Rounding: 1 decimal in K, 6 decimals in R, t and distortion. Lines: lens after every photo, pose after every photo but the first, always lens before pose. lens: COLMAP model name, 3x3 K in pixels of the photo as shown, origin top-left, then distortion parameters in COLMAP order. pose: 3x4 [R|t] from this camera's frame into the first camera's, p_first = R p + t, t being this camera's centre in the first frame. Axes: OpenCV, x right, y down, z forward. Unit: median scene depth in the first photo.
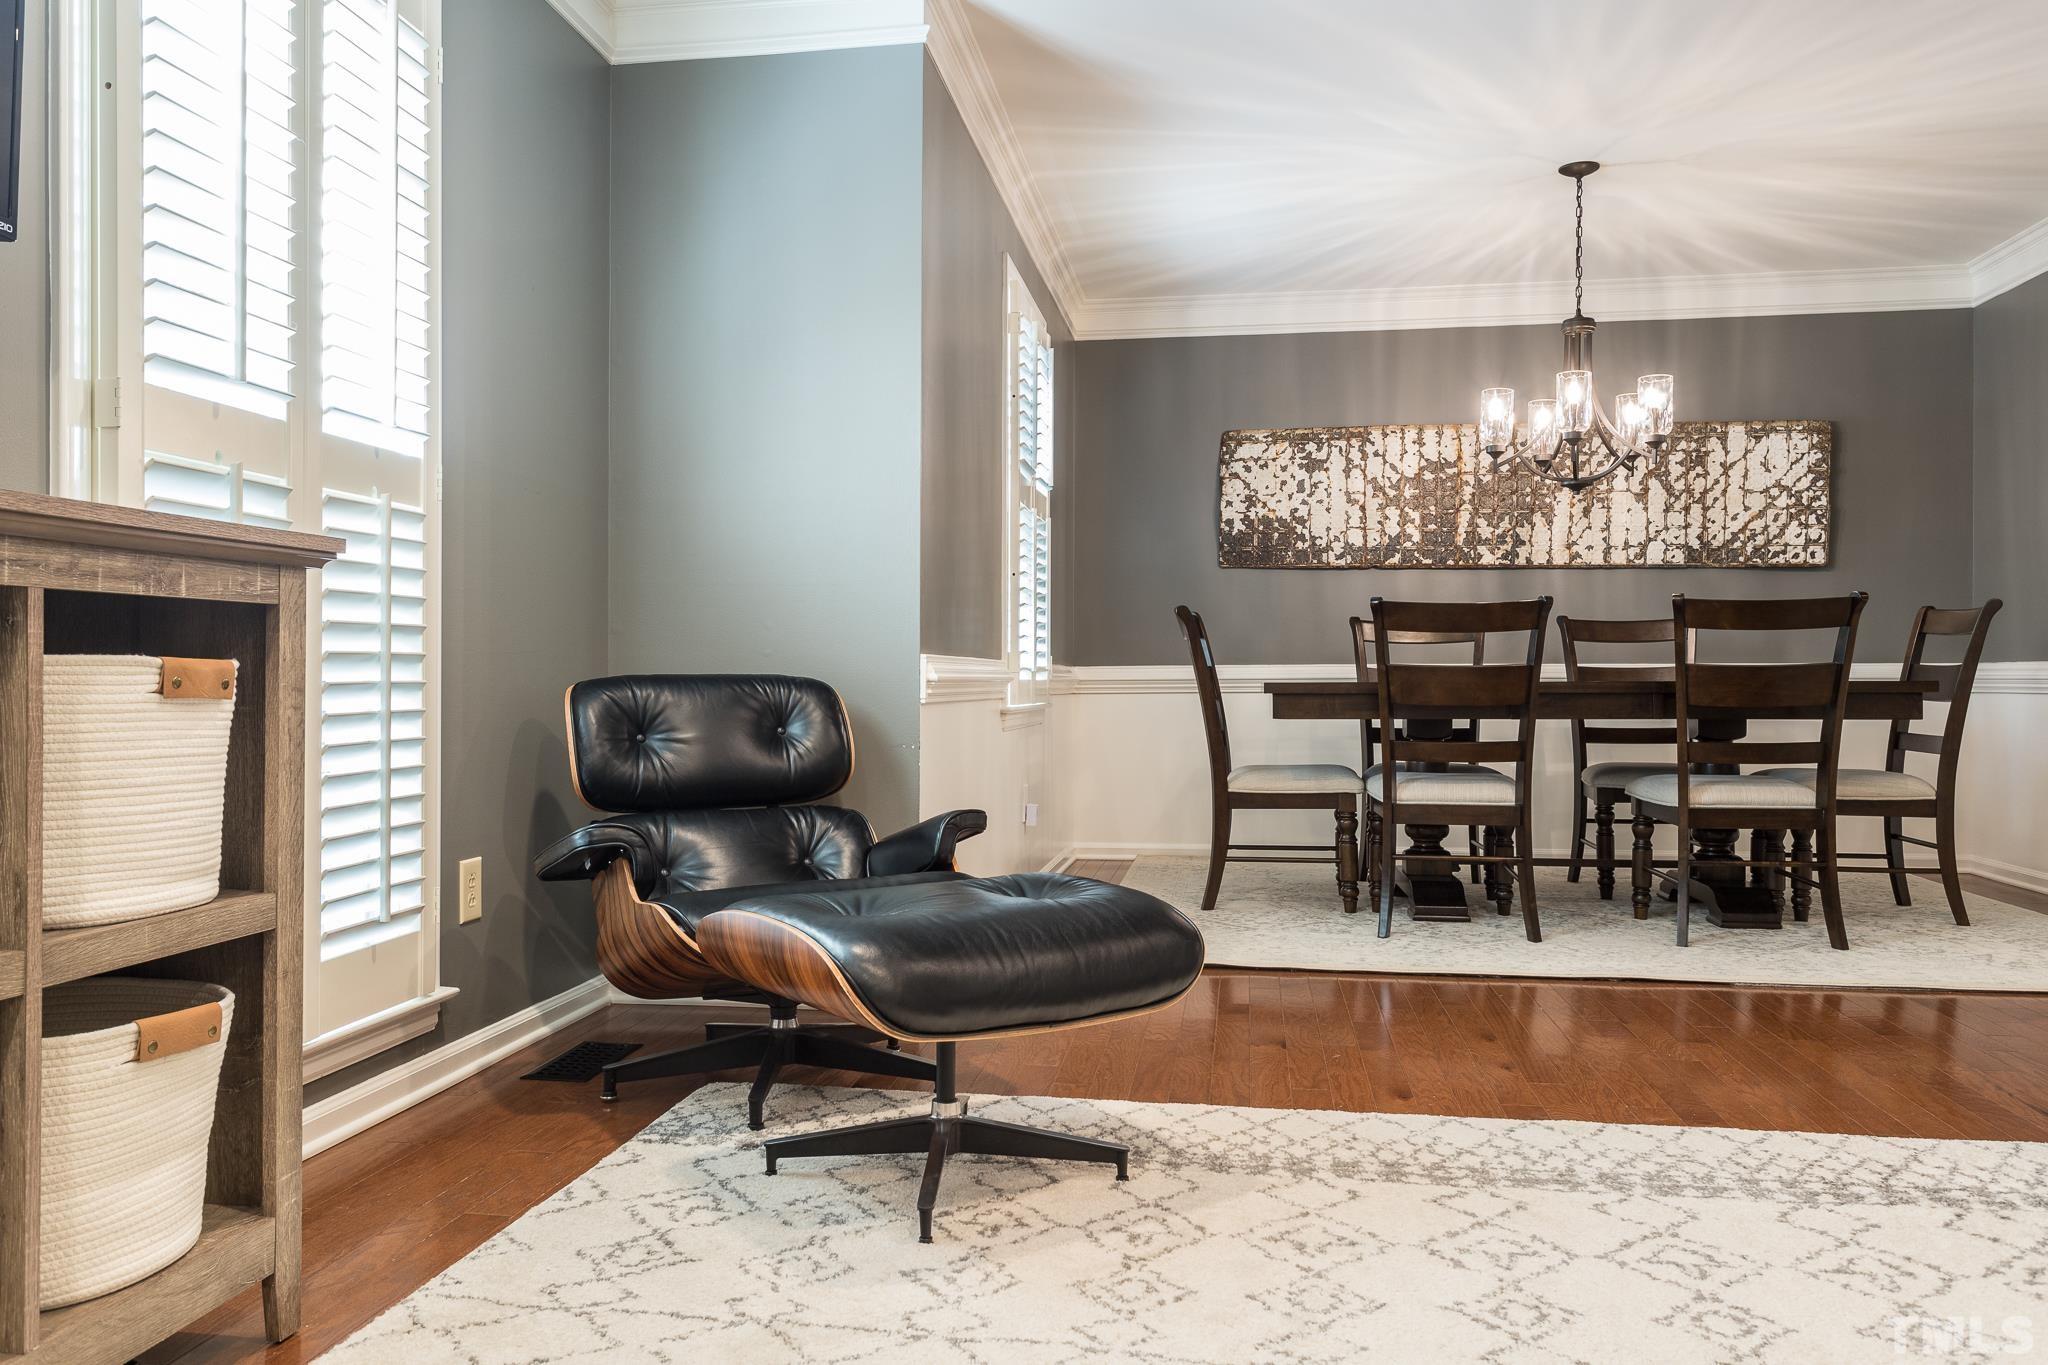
lens RADIAL K [[1512.7, 0, 1018.6], [0, 1512.7, 687.2], [0, 0, 1]] dist [0.000072, 0.012600]
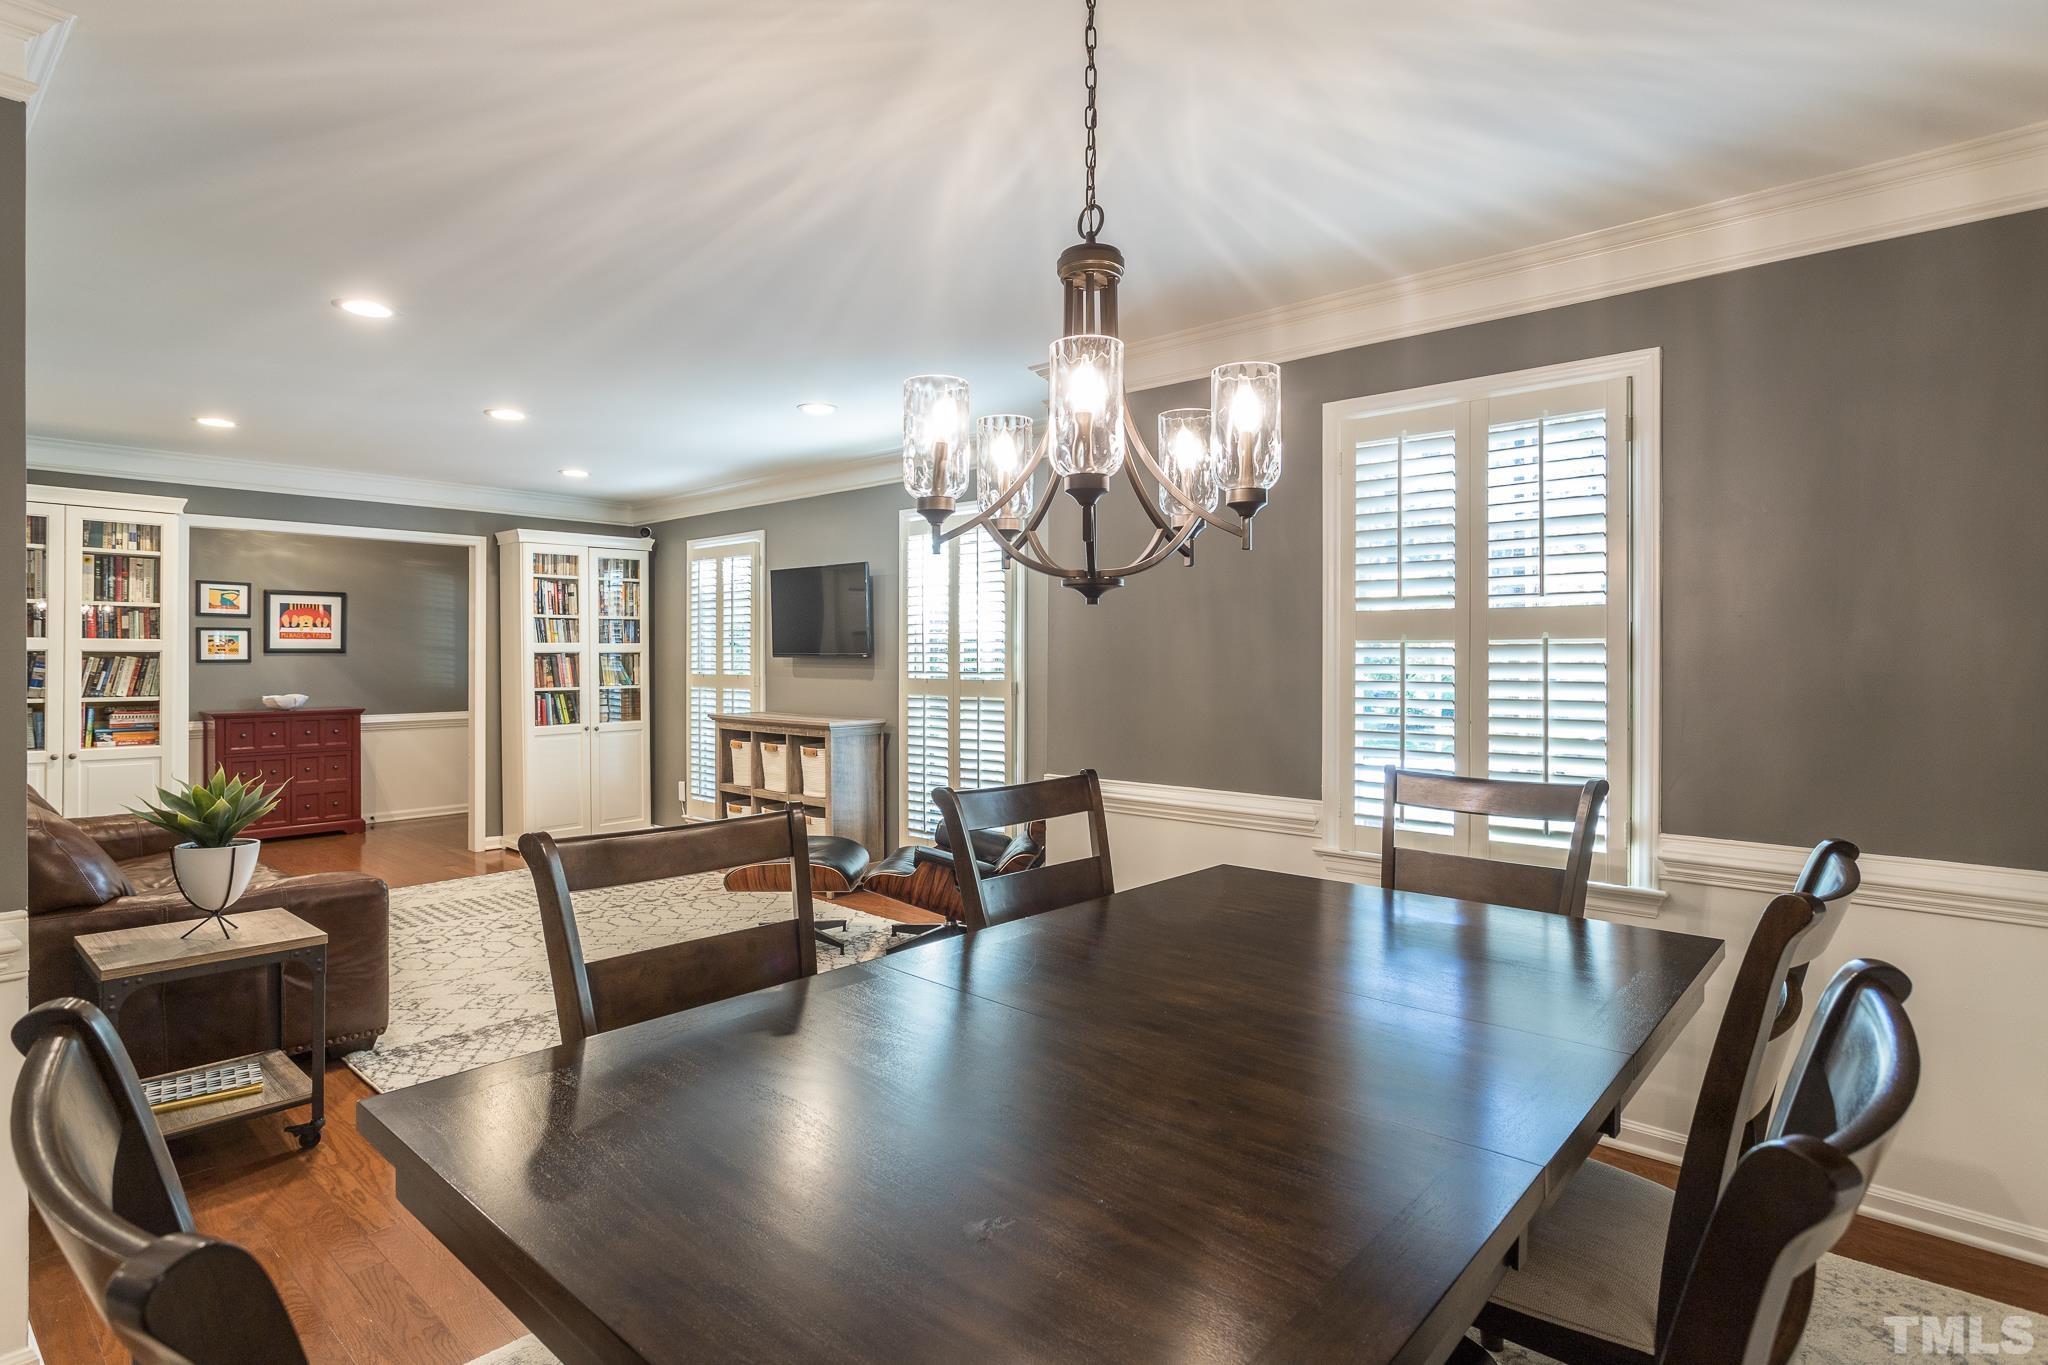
lens RADIAL K [[1055.9, 0, 1012.5], [0, 1055.9, 661.8], [0, 0, 1]] dist [-0.005545, 0.006818]
pose [[-0.557421, 0.000054, -0.830230, 0.575346], [-0.004927, 0.999982, 0.003374, -0.091971], [0.830215, 0.005971, -0.557411, 1.009958]]
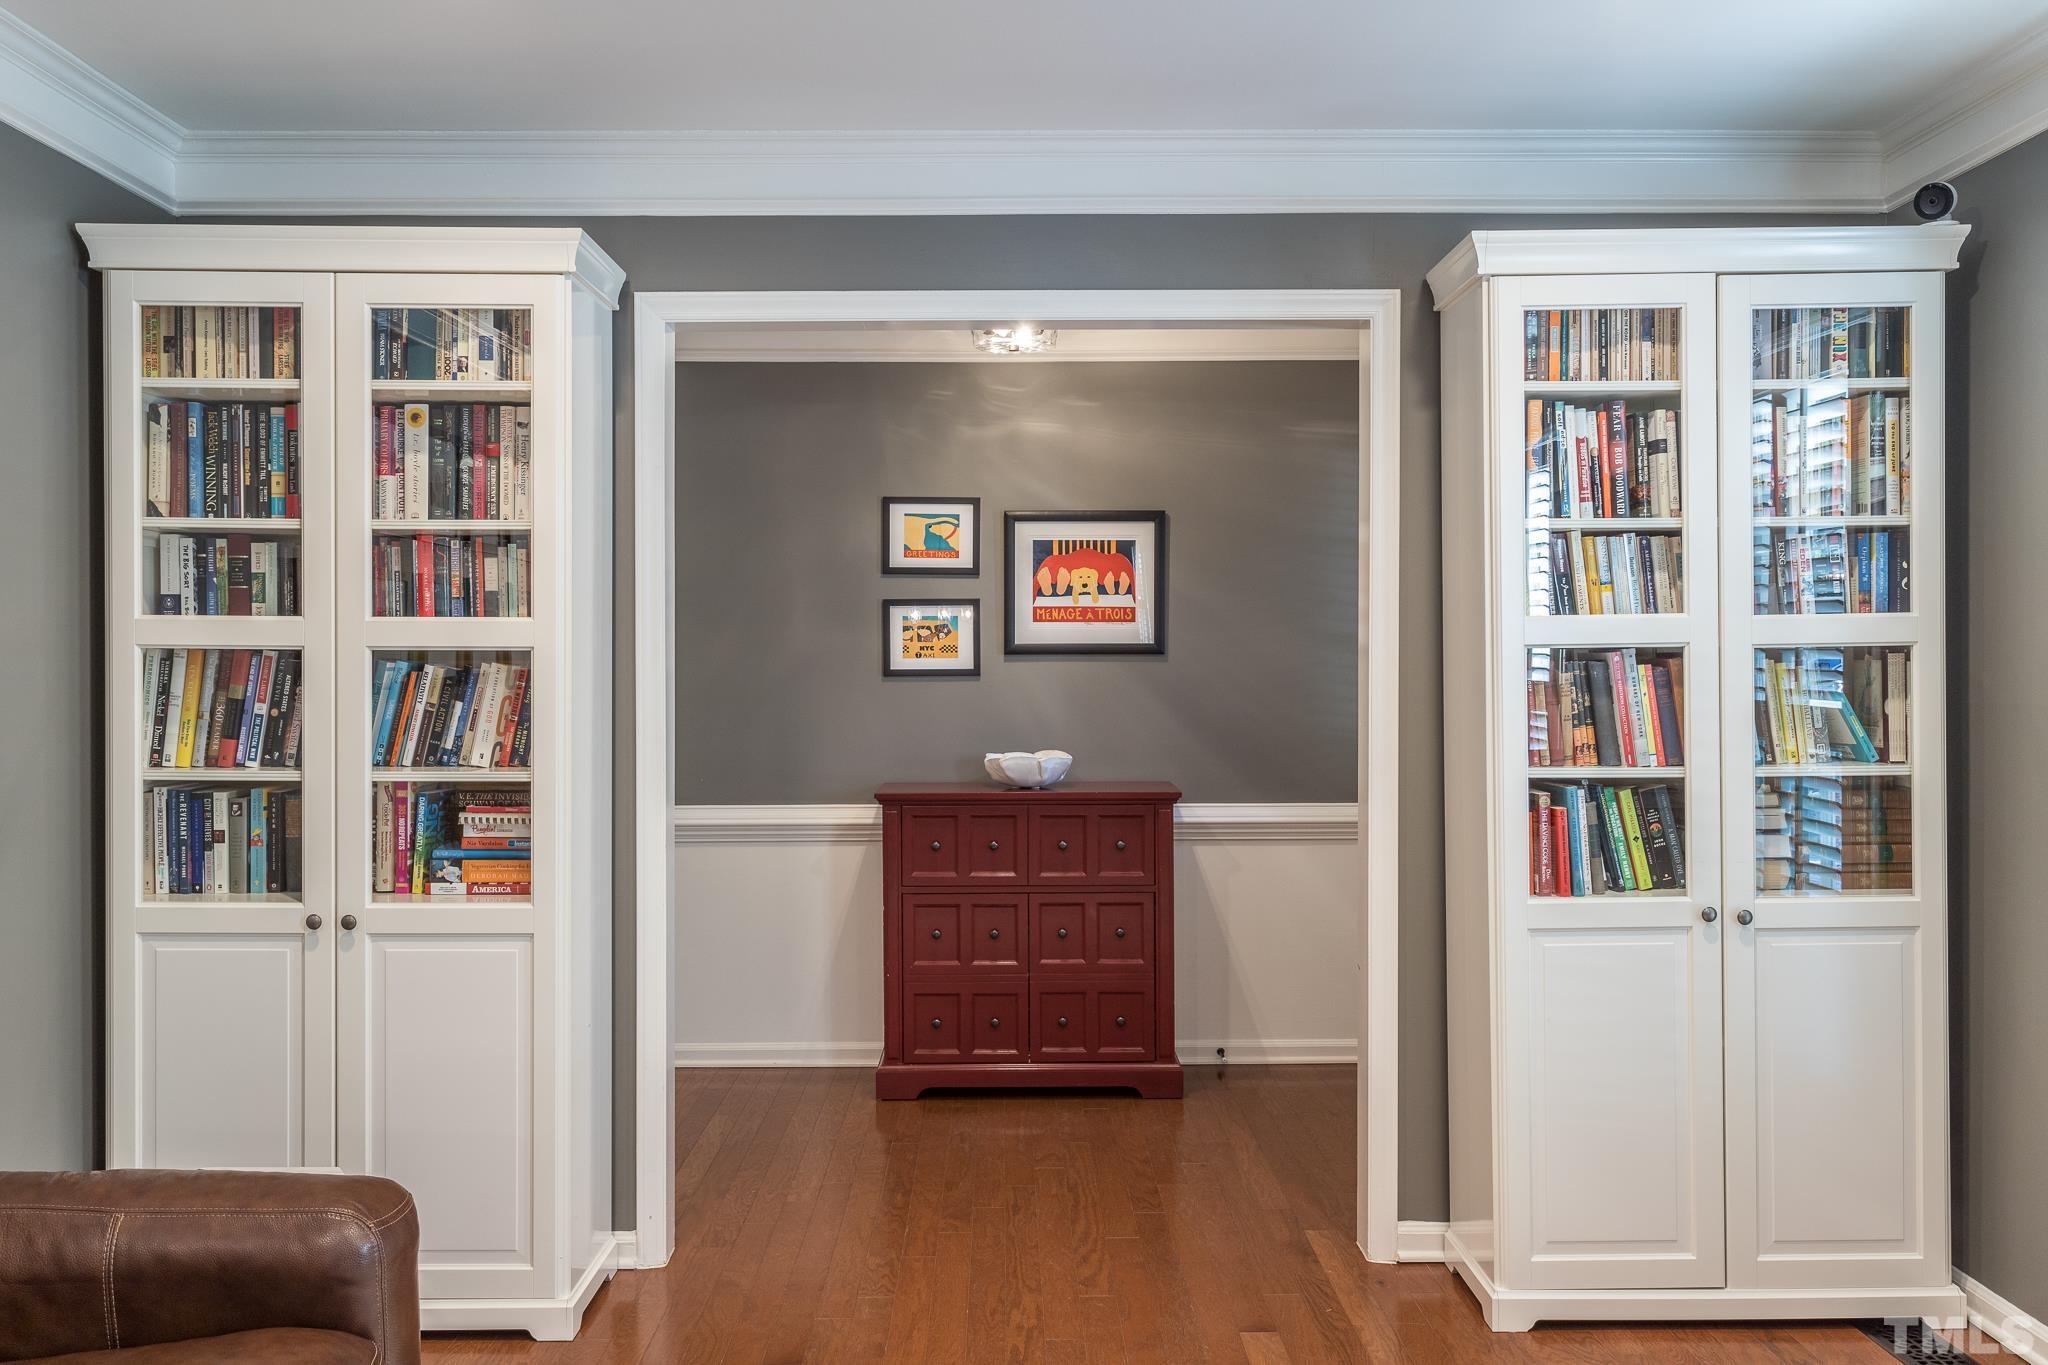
lens RADIAL K [[1679.9, 0, 1034.6], [0, 1679.9, 679.3], [0, 0, 1]] dist [0.025214, -0.018010]
pose [[-0.986507, -0.000466, -0.163719, 0.132914], [-0.002493, 0.999923, 0.012177, -0.091740], [0.163701, 0.012421, -0.986432, 0.413097]]
